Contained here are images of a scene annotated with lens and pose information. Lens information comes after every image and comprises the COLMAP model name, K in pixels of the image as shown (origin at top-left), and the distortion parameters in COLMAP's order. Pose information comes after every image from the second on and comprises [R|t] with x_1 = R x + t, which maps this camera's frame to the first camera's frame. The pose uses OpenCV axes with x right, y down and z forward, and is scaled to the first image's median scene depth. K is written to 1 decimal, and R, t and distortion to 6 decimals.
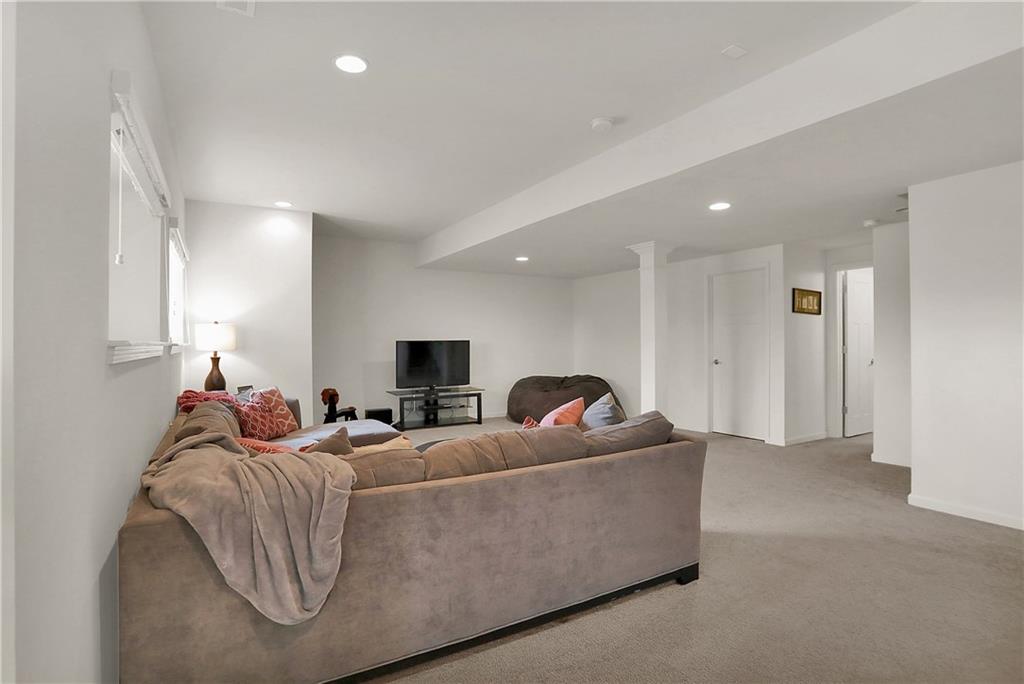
lens RADIAL K [[524.5, 0, 517.3], [0, 524.5, 322.6], [0, 0, 1]] dist [-0.040271, 0.000541]
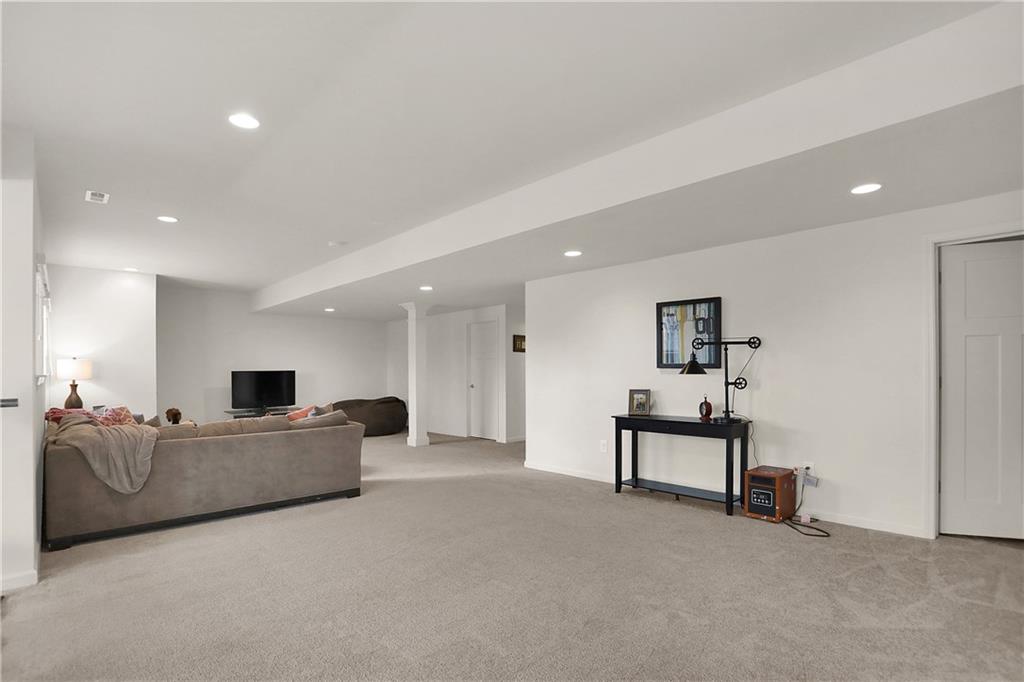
lens RADIAL K [[519.7, 0, 501.1], [0, 519.7, 353.0], [0, 0, 1]] dist [-0.062899, 0.037473]
pose [[0.980960, 0.004578, 0.194157, 0.239975], [-0.005673, 0.999971, 0.005085, -0.026356], [-0.194129, -0.006089, 0.980957, -0.487927]]
